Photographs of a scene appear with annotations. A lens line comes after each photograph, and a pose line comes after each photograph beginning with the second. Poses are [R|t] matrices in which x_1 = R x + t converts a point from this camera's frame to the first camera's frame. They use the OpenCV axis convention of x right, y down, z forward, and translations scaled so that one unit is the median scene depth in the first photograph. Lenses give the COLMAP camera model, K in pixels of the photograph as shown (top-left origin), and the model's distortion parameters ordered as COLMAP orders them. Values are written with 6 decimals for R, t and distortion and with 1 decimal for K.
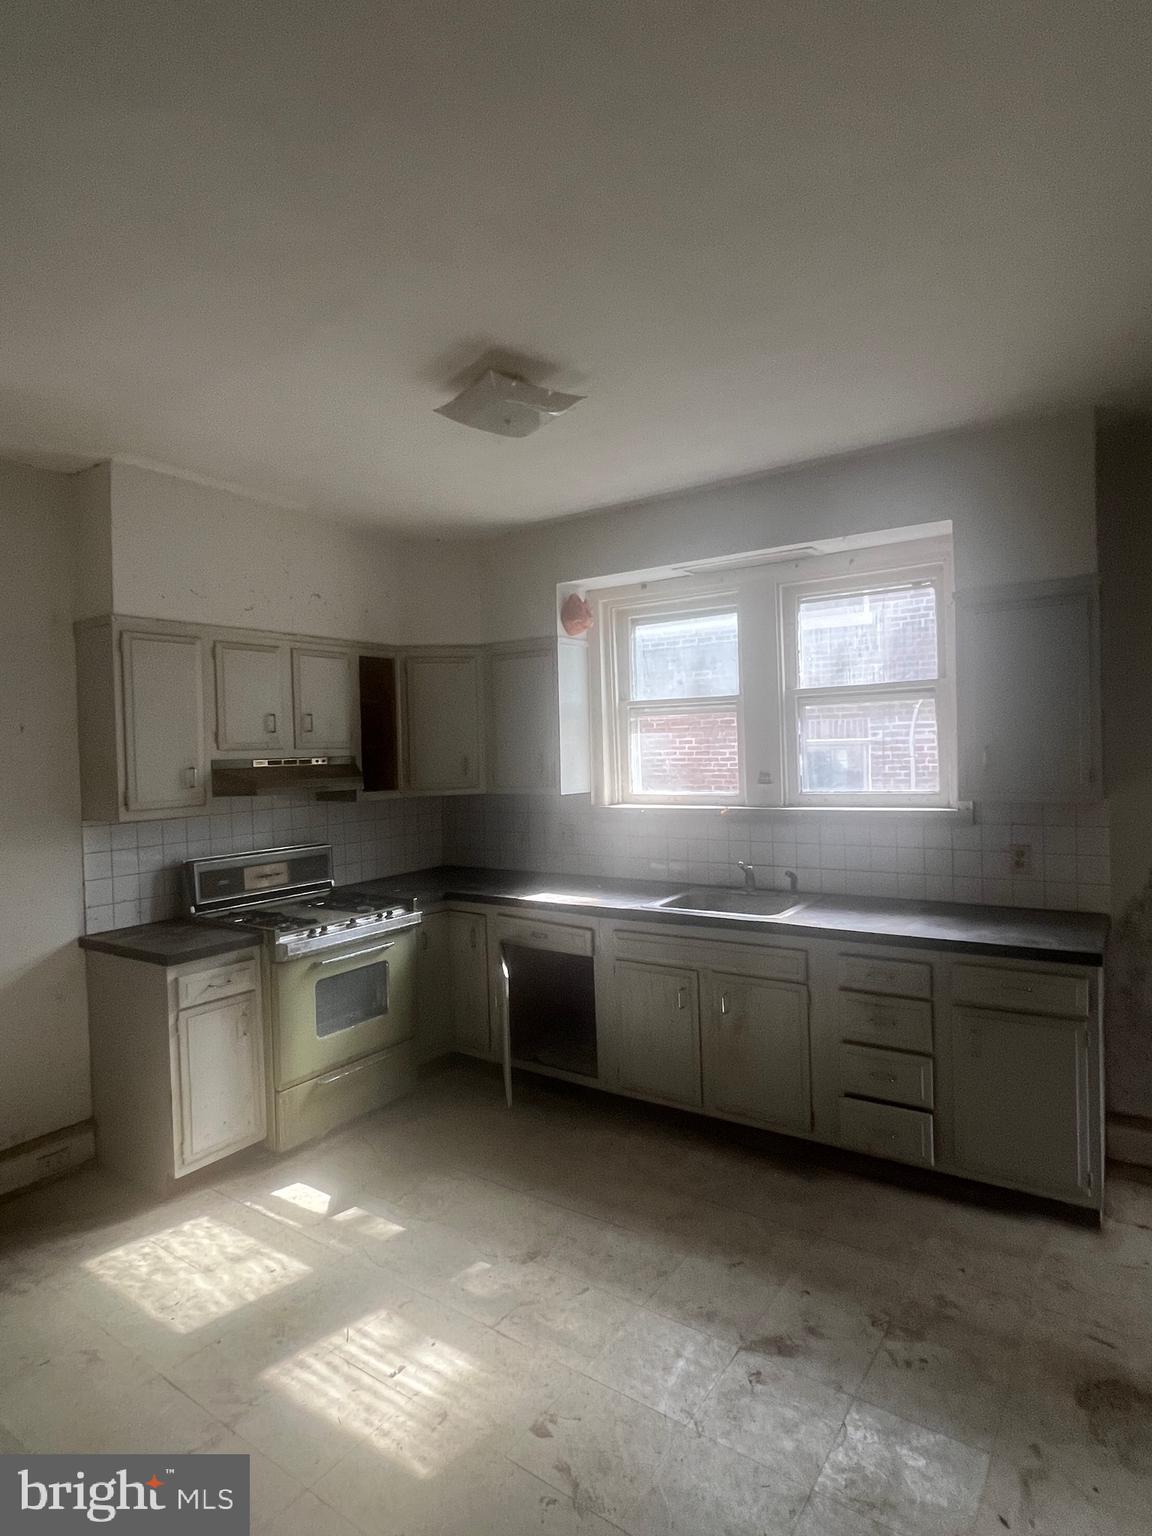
lens RADIAL K [[832.6, 0, 580.2], [0, 832.6, 767.7], [0, 0, 1]] dist [-0.000827, 0.001023]
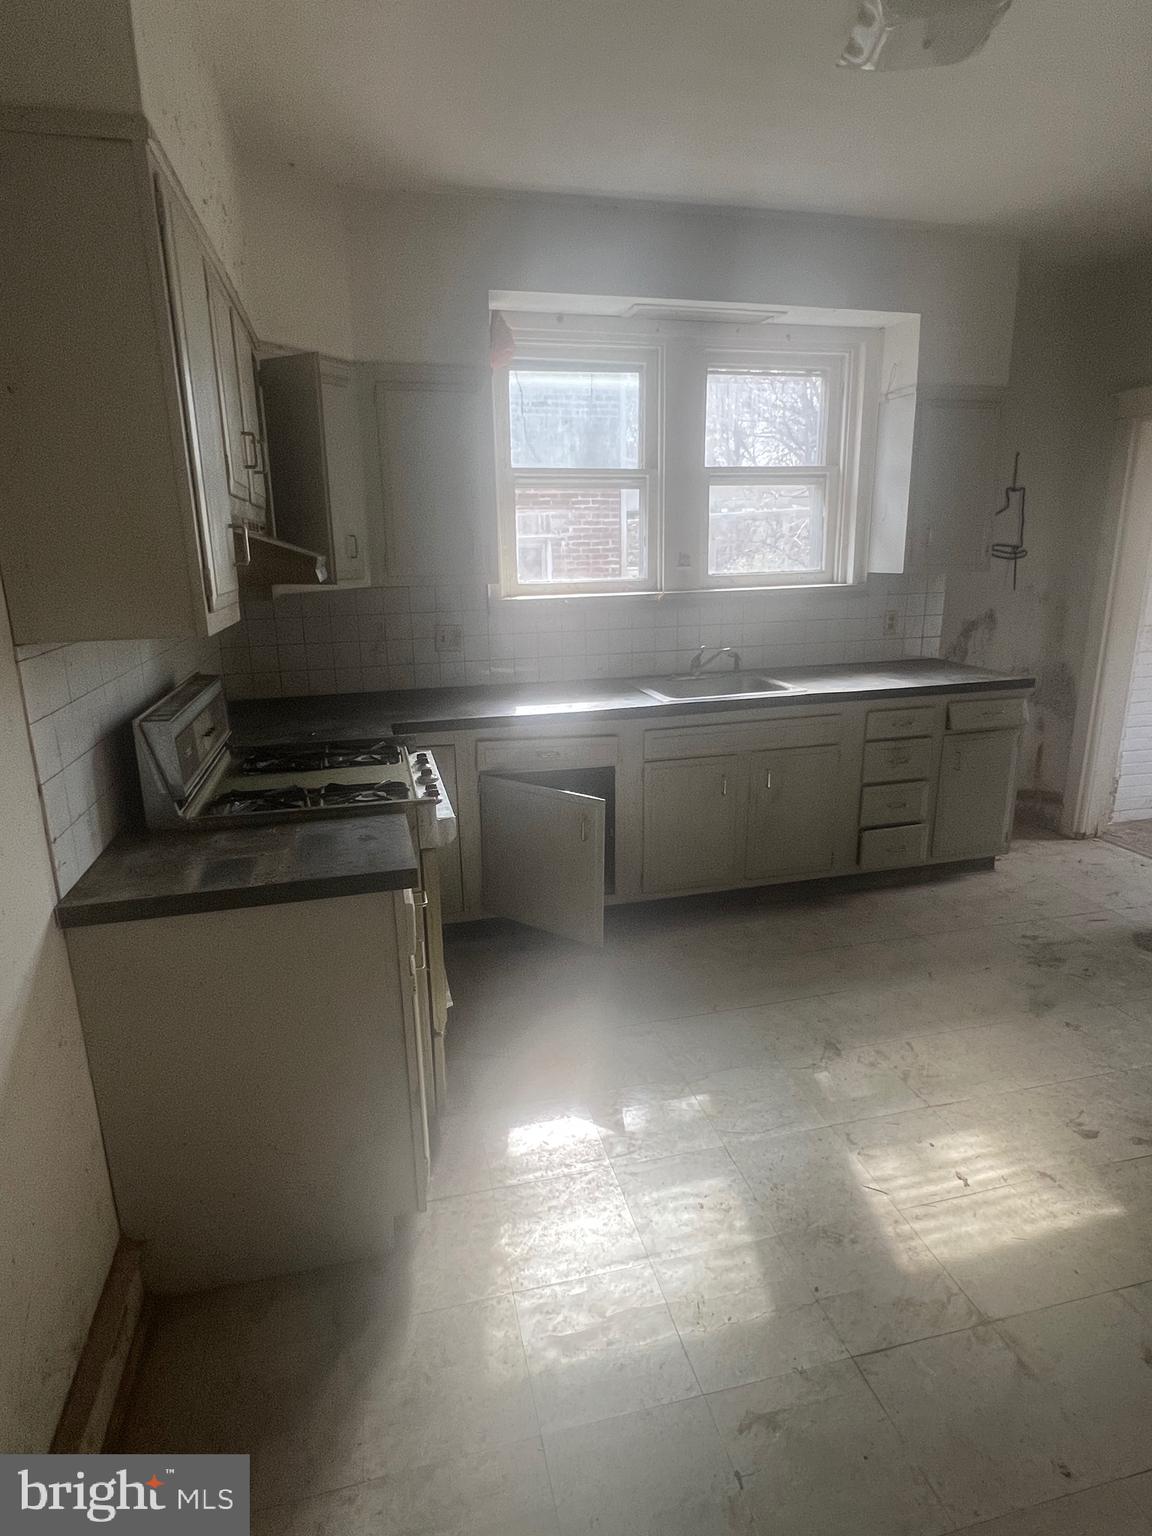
lens RADIAL K [[832.6, 0, 577.3], [0, 832.6, 762.2], [0, 0, 1]] dist [-0.000827, 0.001023]
pose [[0.665049, -0.176078, 0.725745, -0.712435], [0.013424, 0.974469, 0.224121, 0.027161], [-0.746679, -0.139309, 0.650433, 0.494016]]
